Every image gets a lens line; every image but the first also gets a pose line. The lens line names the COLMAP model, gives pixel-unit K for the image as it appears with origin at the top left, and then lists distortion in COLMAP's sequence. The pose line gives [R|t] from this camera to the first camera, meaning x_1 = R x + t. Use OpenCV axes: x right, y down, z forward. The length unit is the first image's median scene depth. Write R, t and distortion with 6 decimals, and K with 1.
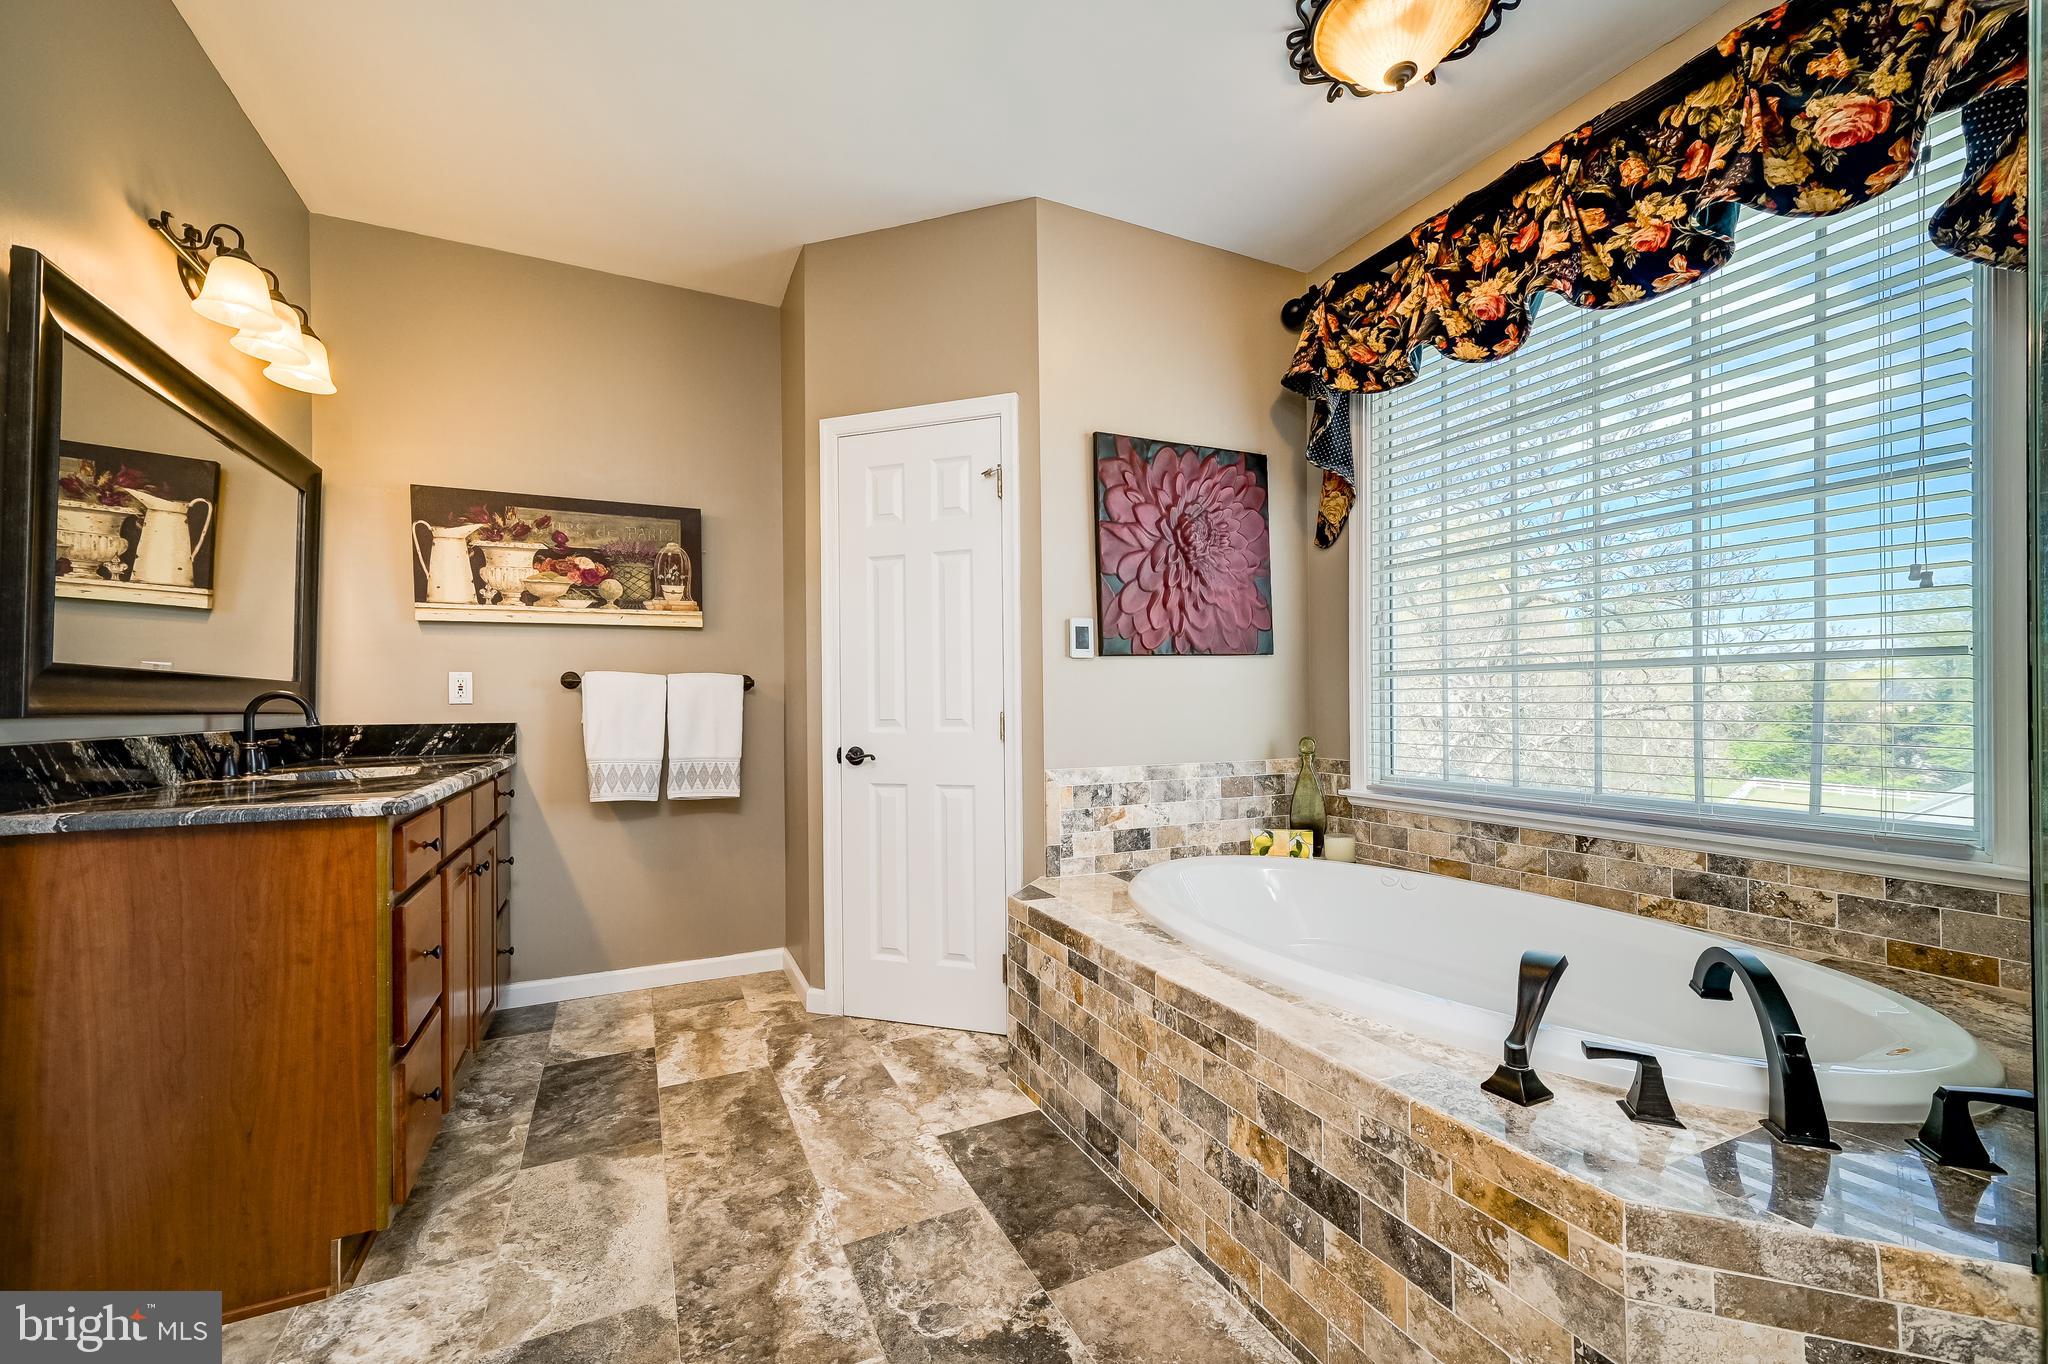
lens RADIAL K [[790.8, 0, 1026.8], [0, 790.8, 693.7], [0, 0, 1]] dist [0.002246, 0.000146]
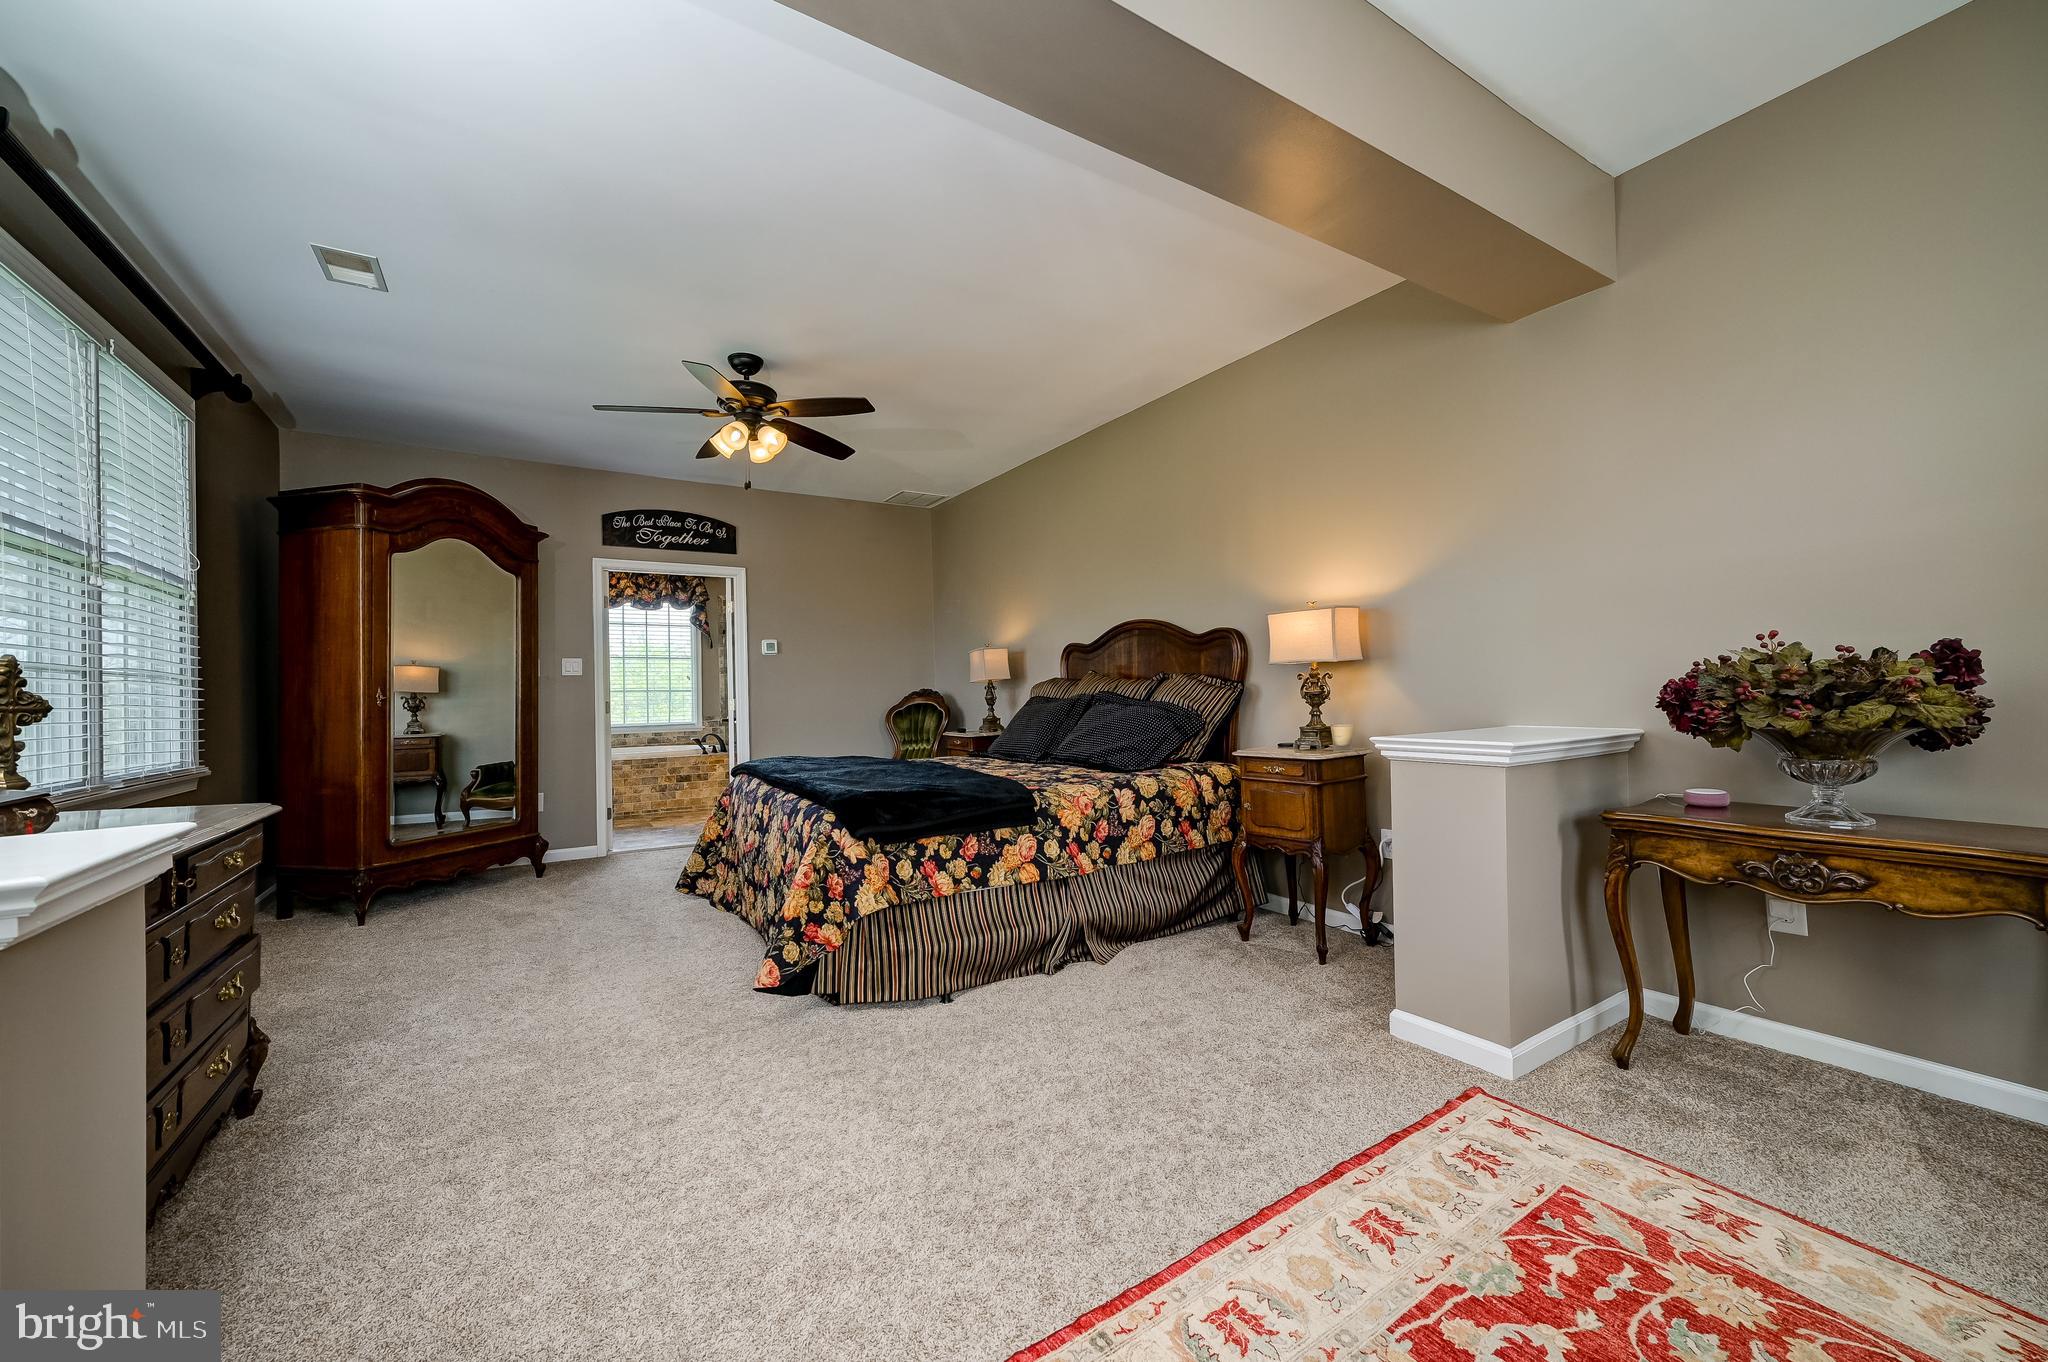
lens RADIAL K [[790.8, 0, 1026.8], [0, 790.8, 692.7], [0, 0, 1]] dist [0.002246, 0.000146]
pose [[-0.108638, 0.011444, 0.994016, -3.989864], [0.010193, 0.999894, -0.010398, 0.032974], [-0.994029, 0.009002, -0.108743, -0.659888]]
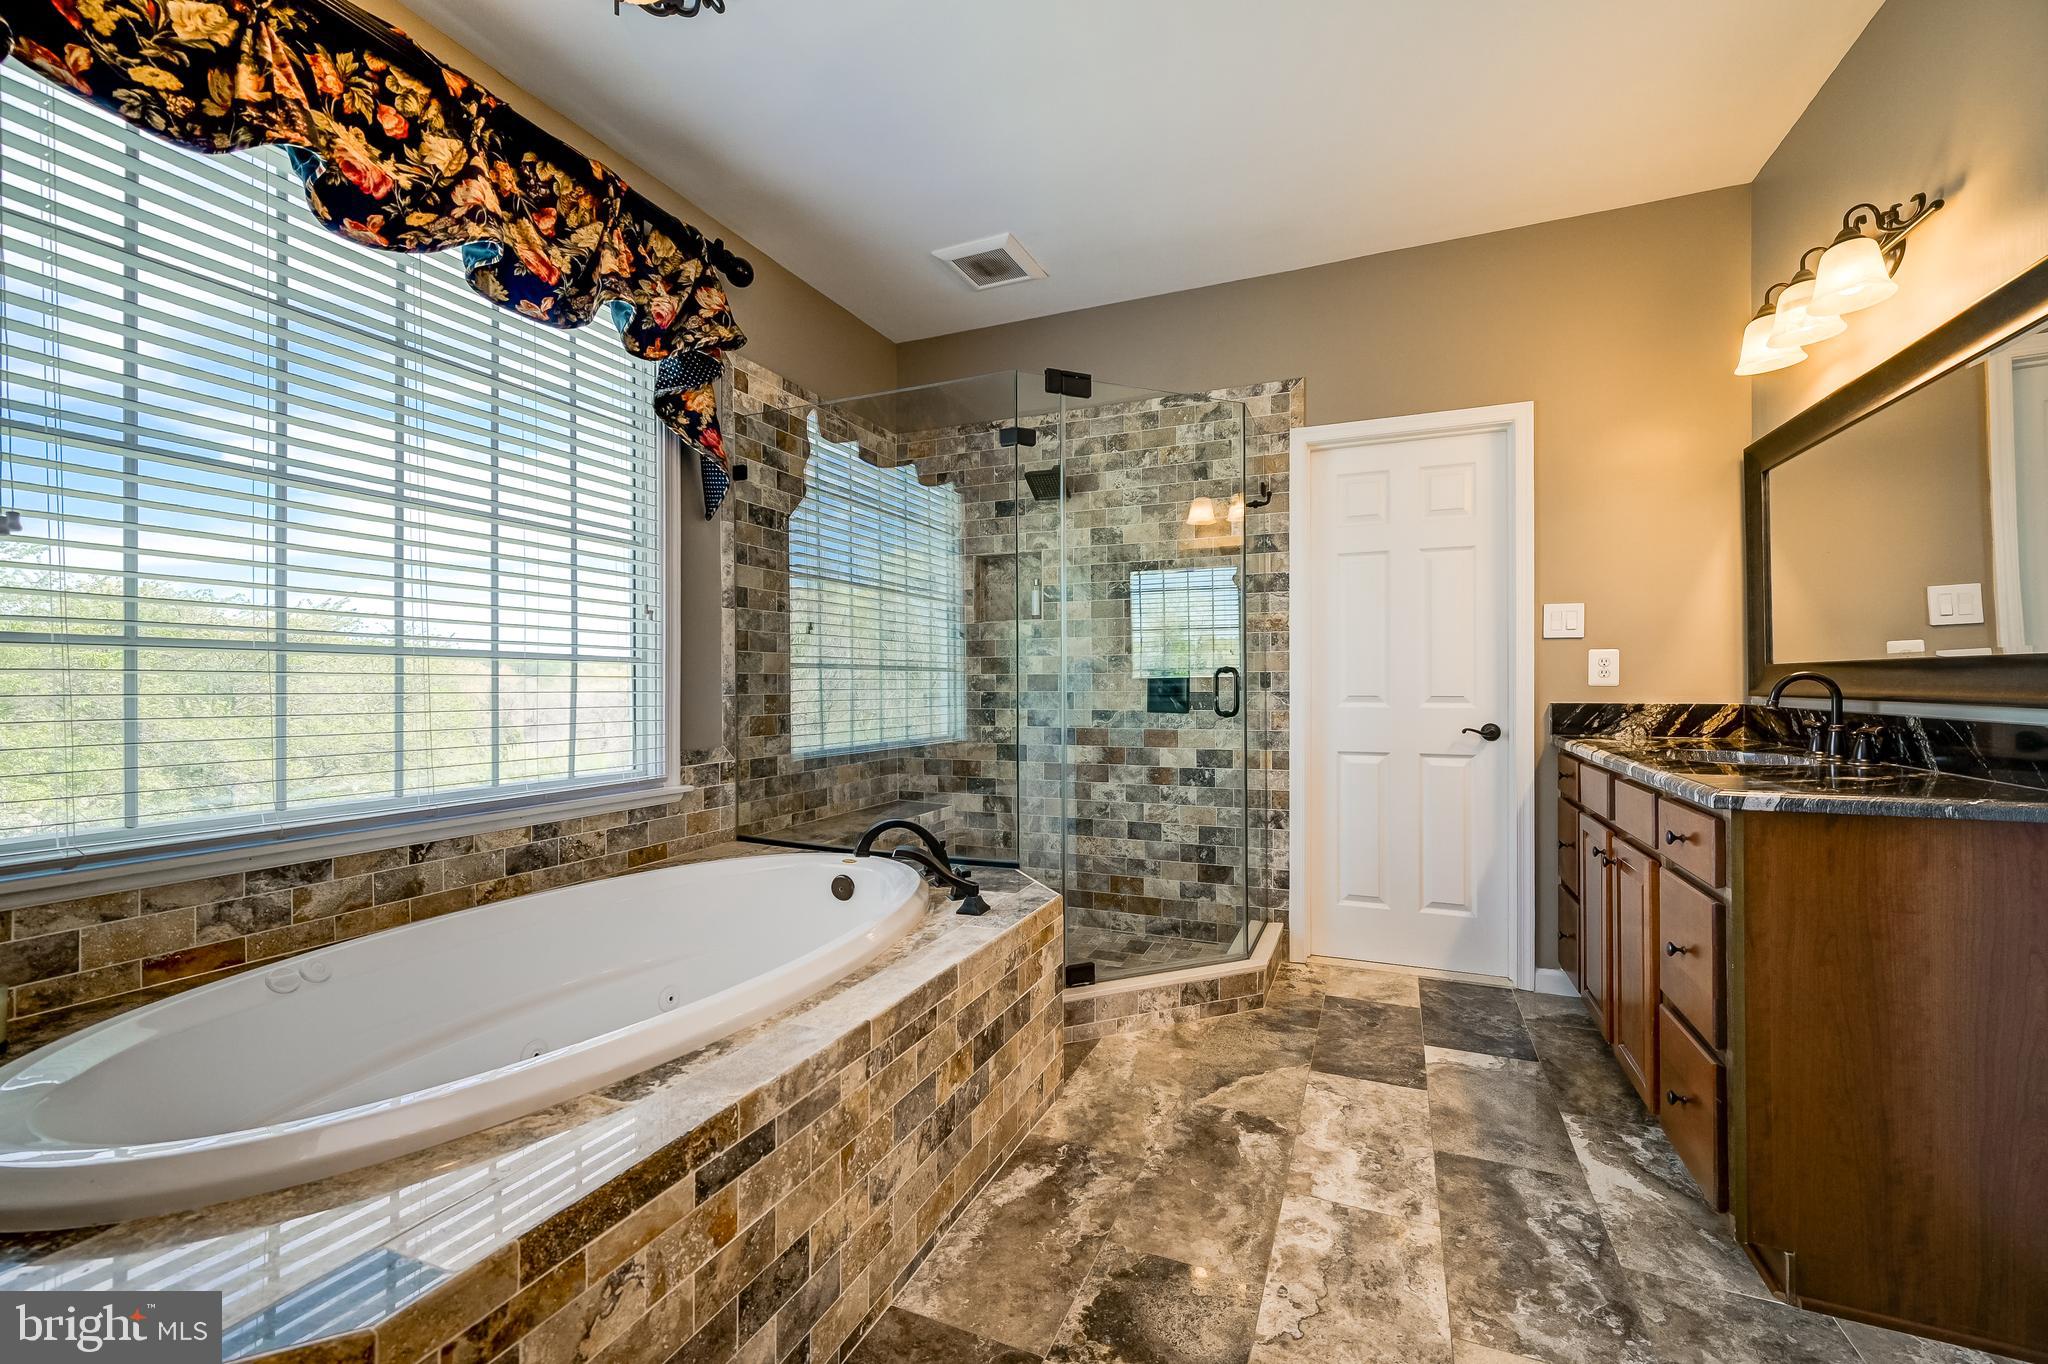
lens RADIAL K [[846.5, 0, 1027.4], [0, 846.5, 672.2], [0, 0, 1]] dist [0.009101, -0.000087]
pose [[-0.645361, 0.019927, 0.763618, -0.538152], [-0.004604, 0.999540, -0.029974, 0.014634], [-0.763864, -0.022859, -0.644972, 1.256484]]
